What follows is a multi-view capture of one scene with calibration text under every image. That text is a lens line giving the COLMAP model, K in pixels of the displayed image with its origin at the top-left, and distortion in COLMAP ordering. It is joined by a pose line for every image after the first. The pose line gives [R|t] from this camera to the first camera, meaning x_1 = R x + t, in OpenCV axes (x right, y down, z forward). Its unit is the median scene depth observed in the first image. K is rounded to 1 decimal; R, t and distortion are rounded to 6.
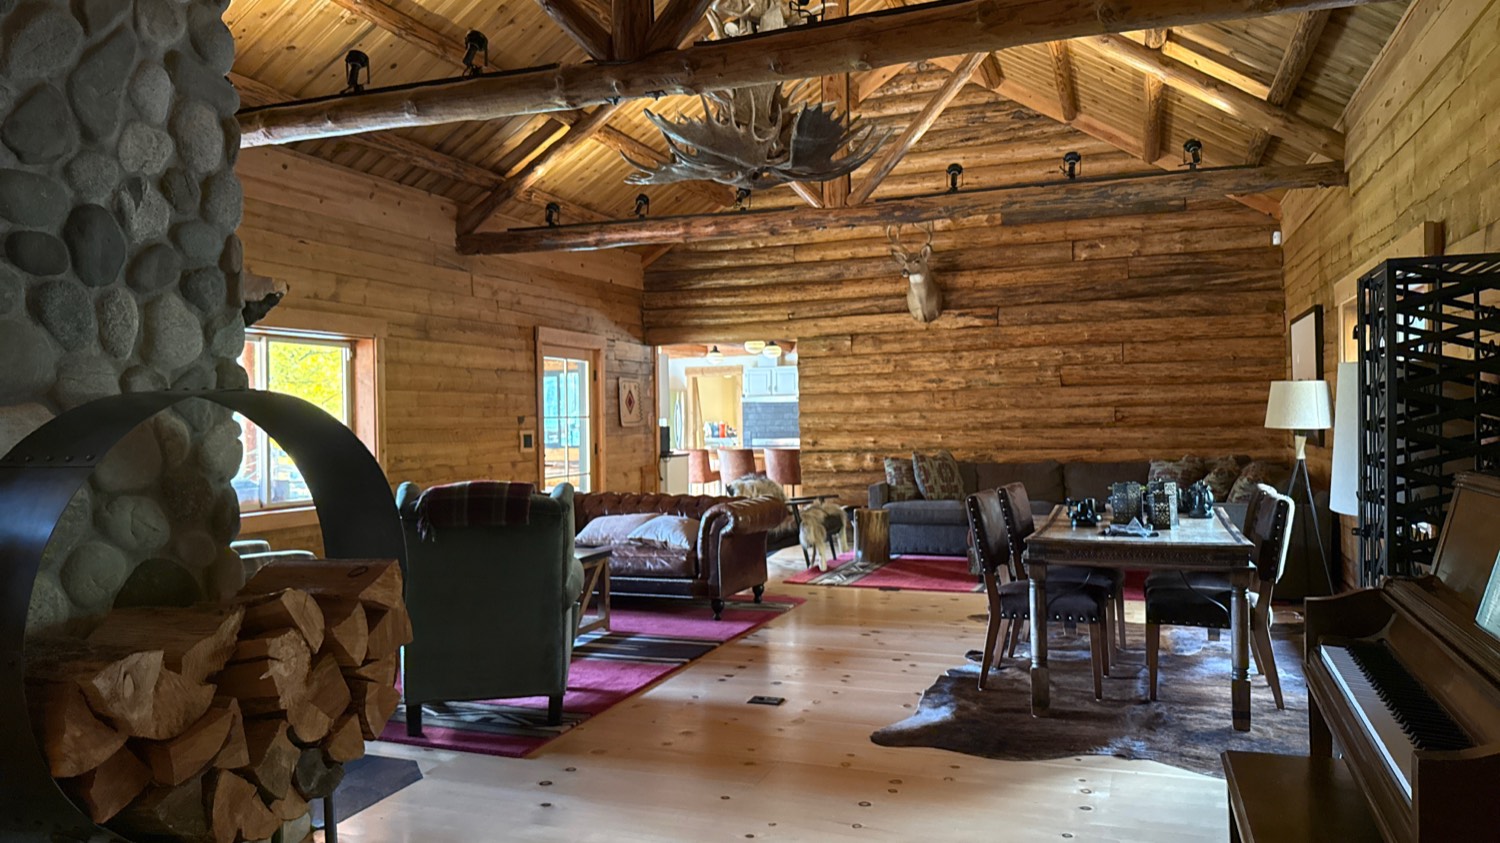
lens RADIAL K [[1053.3, 0, 750.0], [0, 1053.3, 421.5], [0, 0, 1]] dist [0.193702, -0.416229]
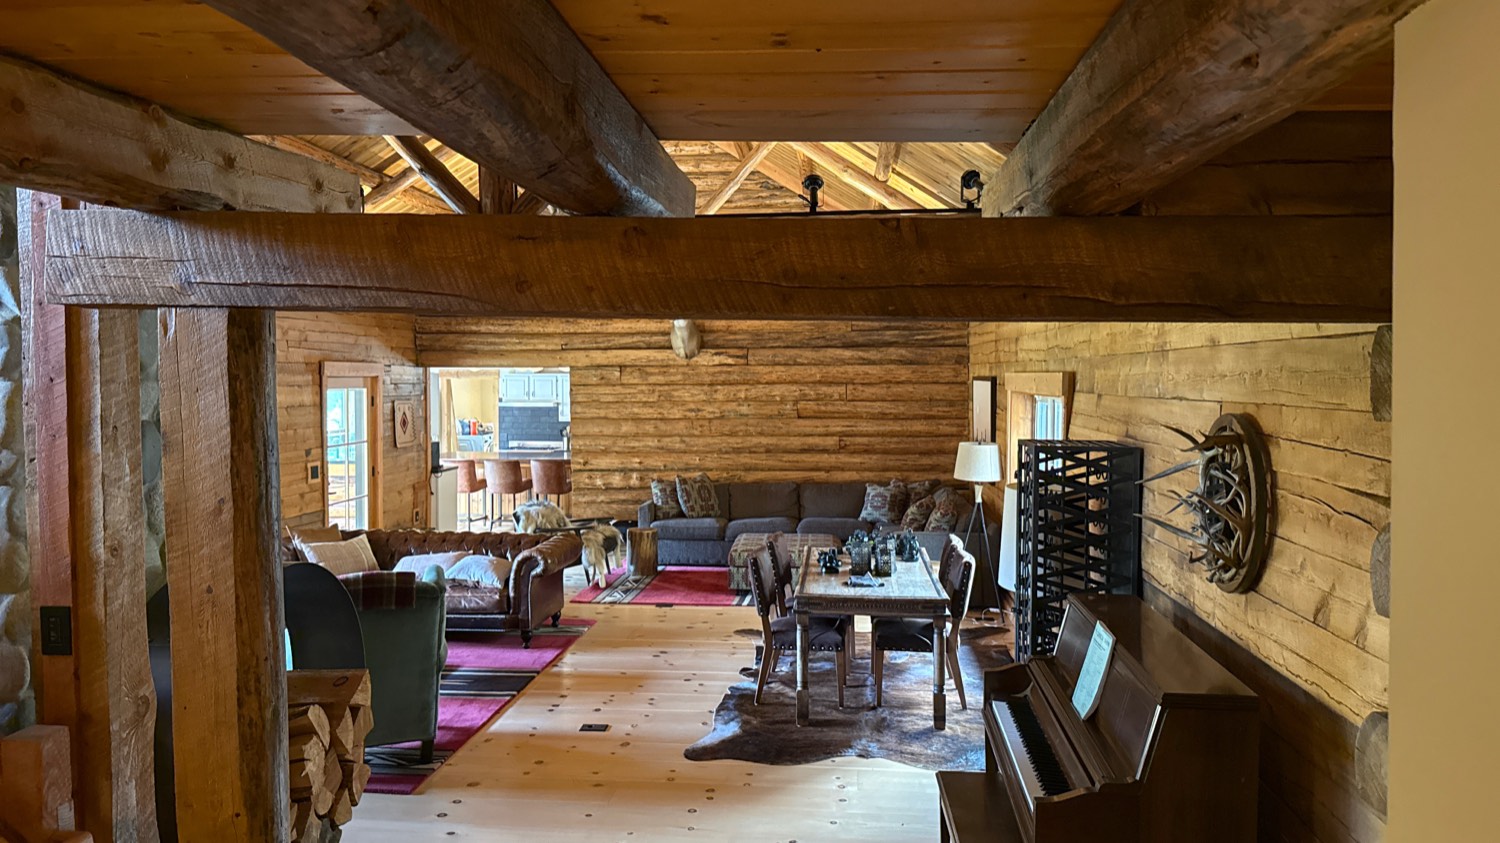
lens RADIAL K [[1053.3, 0, 750.0], [0, 1053.3, 421.5], [0, 0, 1]] dist [0.193702, -0.416229]
pose [[0.965516, 0.005417, 0.260287, -0.070592], [-0.015218, 0.999248, 0.035653, -0.075156], [-0.259898, -0.038384, 0.964873, -0.129173]]
